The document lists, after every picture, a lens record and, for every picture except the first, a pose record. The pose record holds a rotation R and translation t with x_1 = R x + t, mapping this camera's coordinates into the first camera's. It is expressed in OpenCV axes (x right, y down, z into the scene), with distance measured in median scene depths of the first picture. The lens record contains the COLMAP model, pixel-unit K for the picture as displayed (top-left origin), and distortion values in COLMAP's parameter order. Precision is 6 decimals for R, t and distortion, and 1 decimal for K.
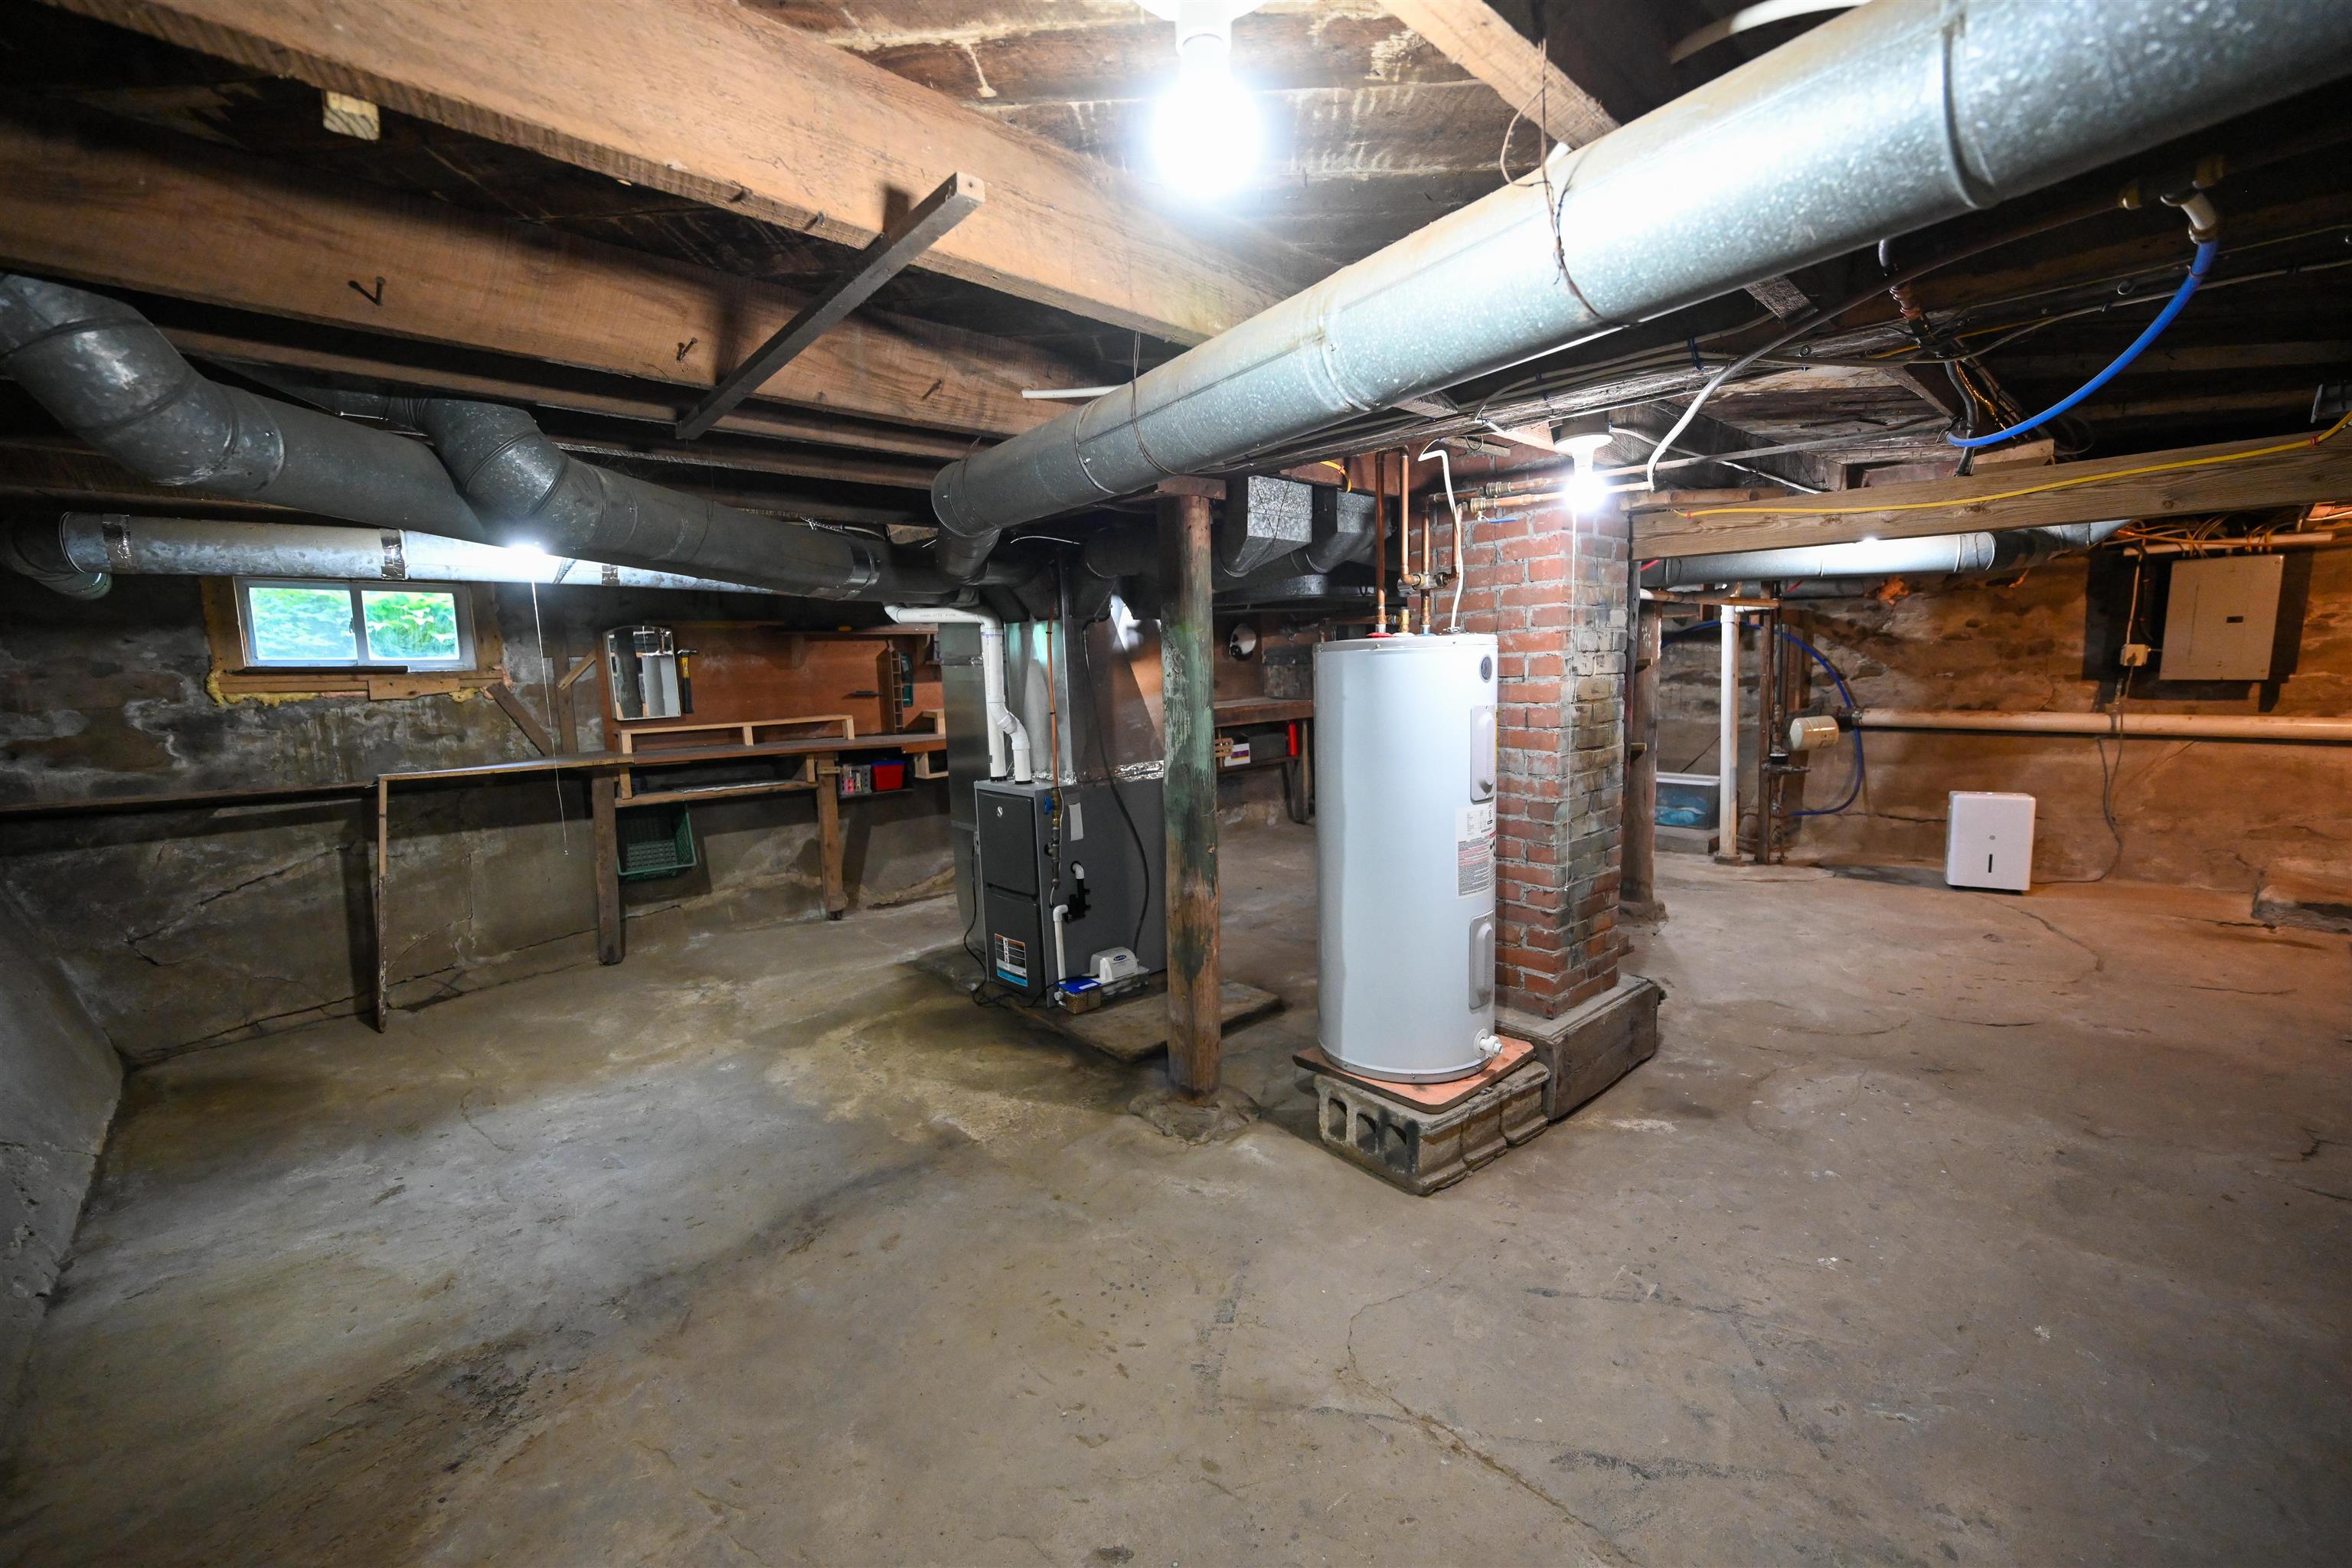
lens RADIAL K [[953.0, 0, 1176.0], [0, 953.0, 784.0], [0, 0, 1]] dist [0.000919, 0.000011]
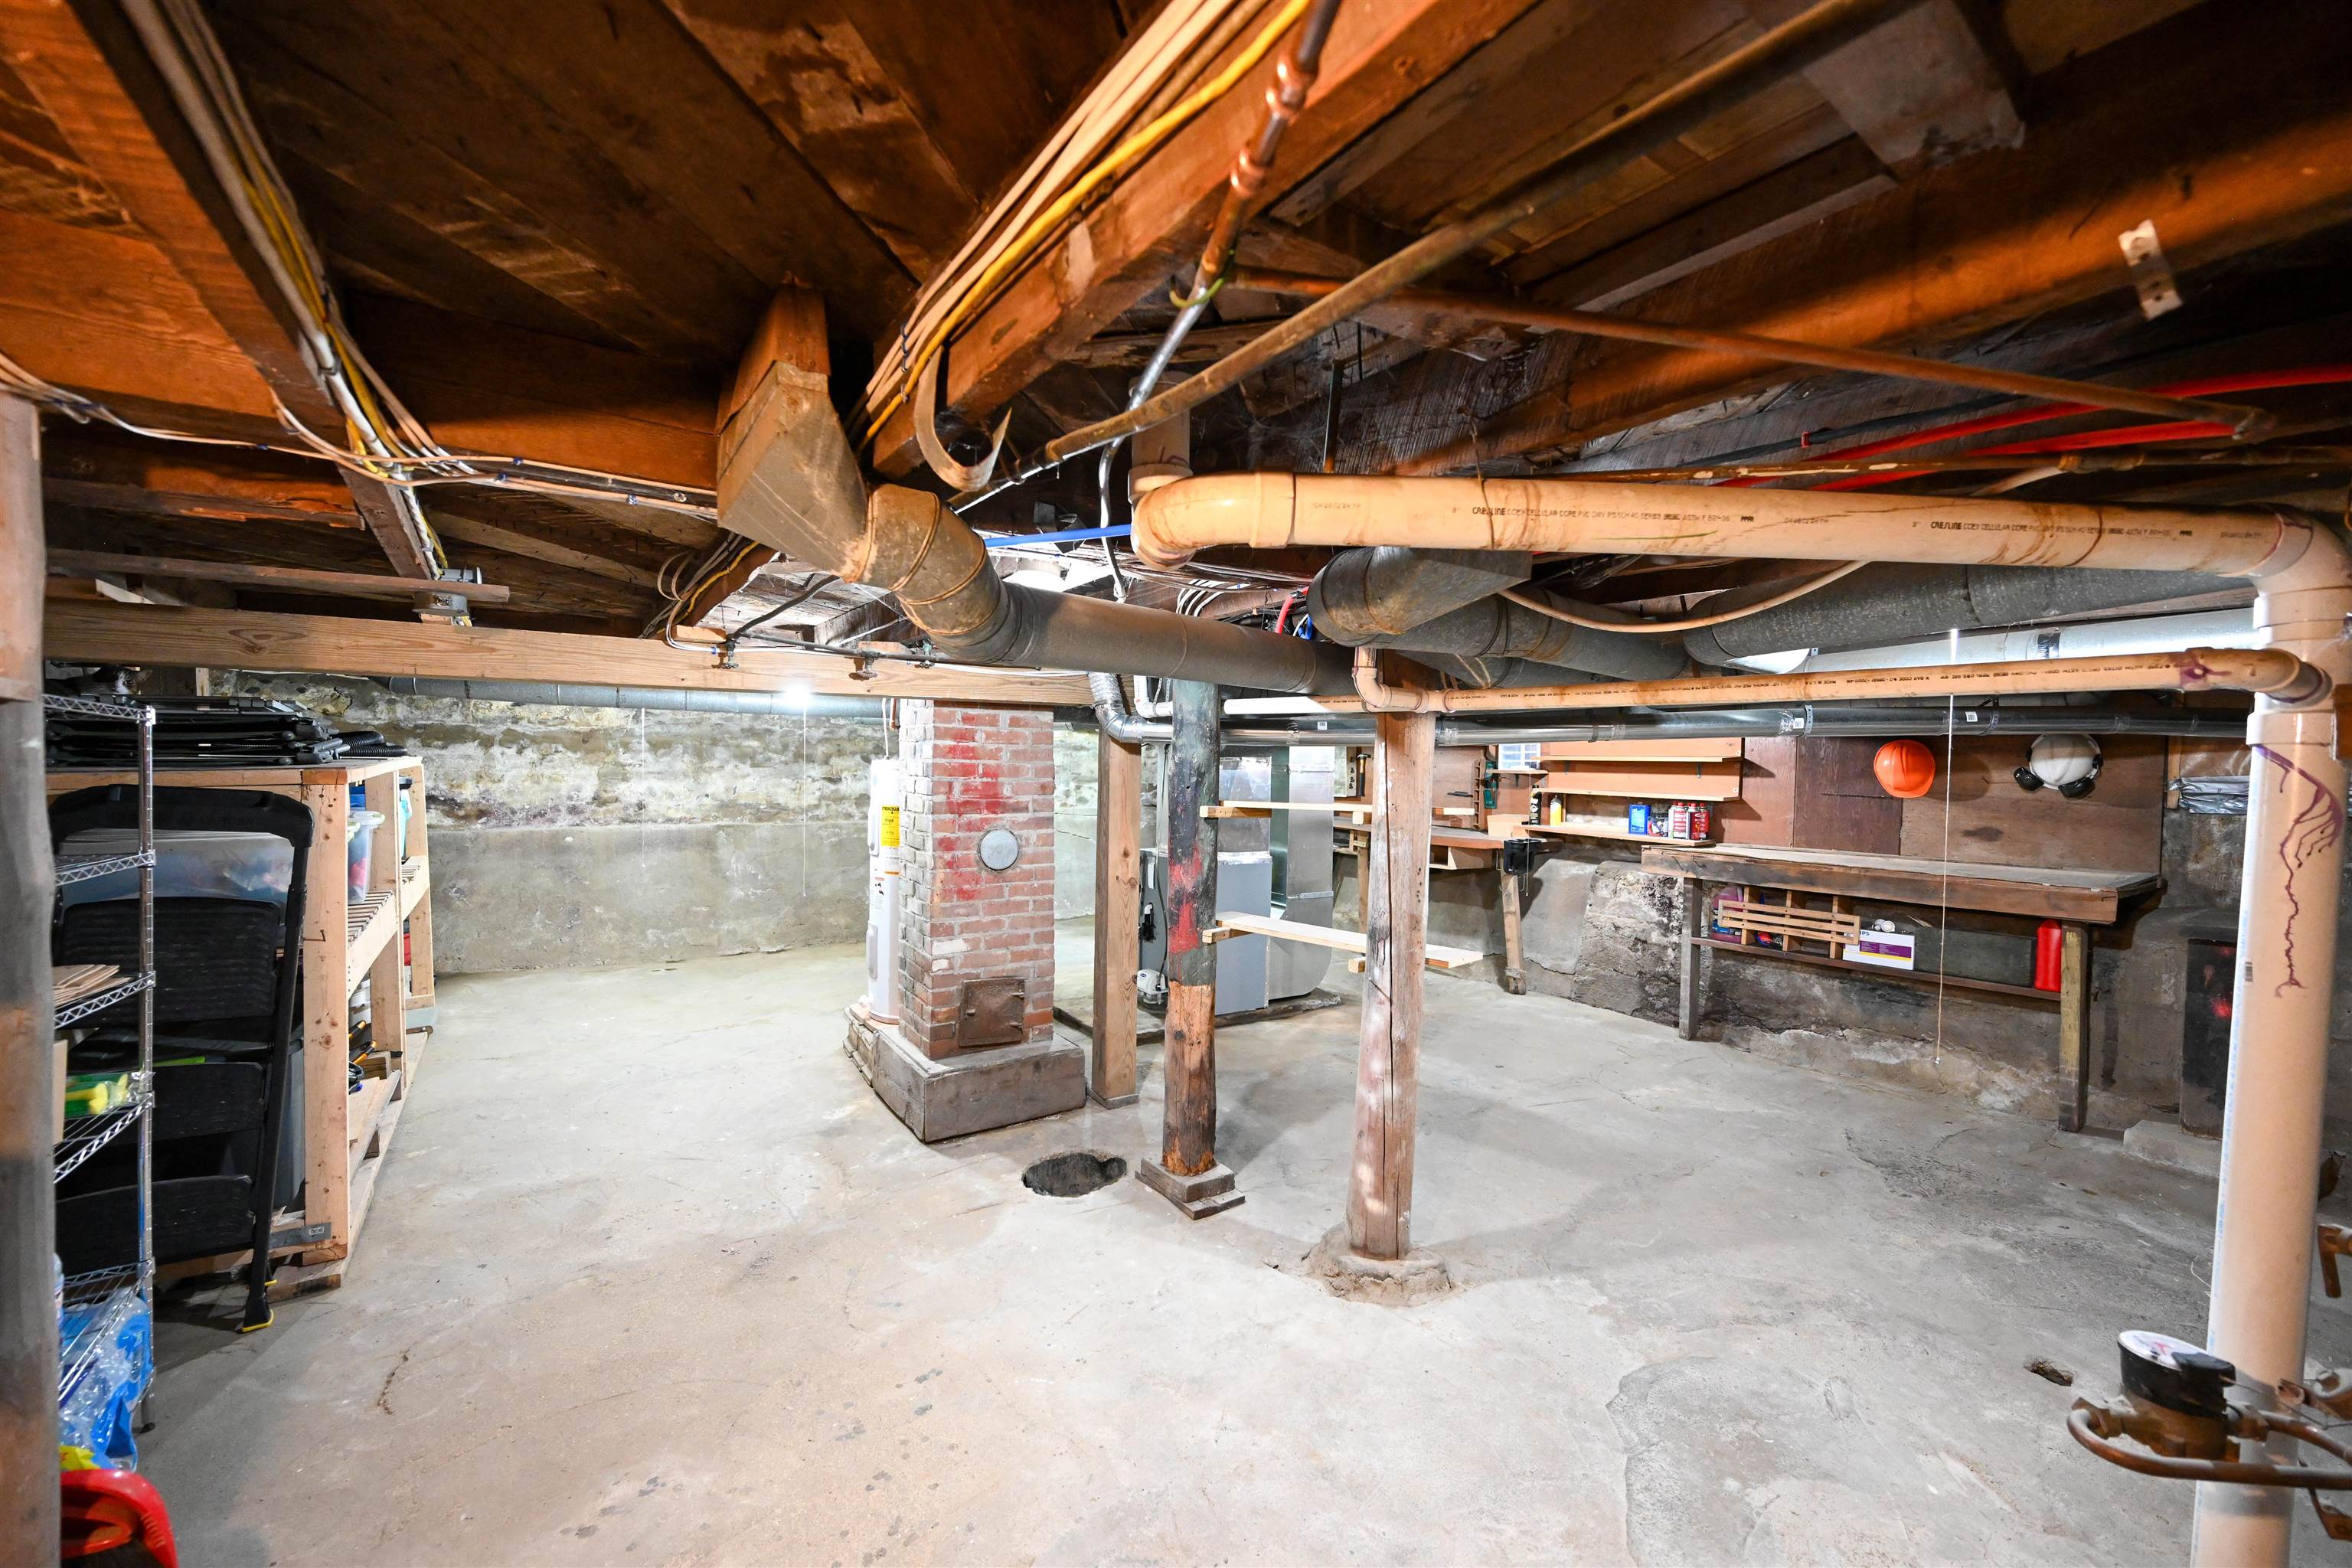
lens RADIAL K [[953.0, 0, 1176.0], [0, 953.0, 784.0], [0, 0, 1]] dist [0.000919, 0.000011]
pose [[-0.146822, 0.052677, -0.987759, 1.614498], [-0.141536, 0.987187, 0.073684, -0.258441], [0.978985, 0.150622, -0.137485, 1.463661]]
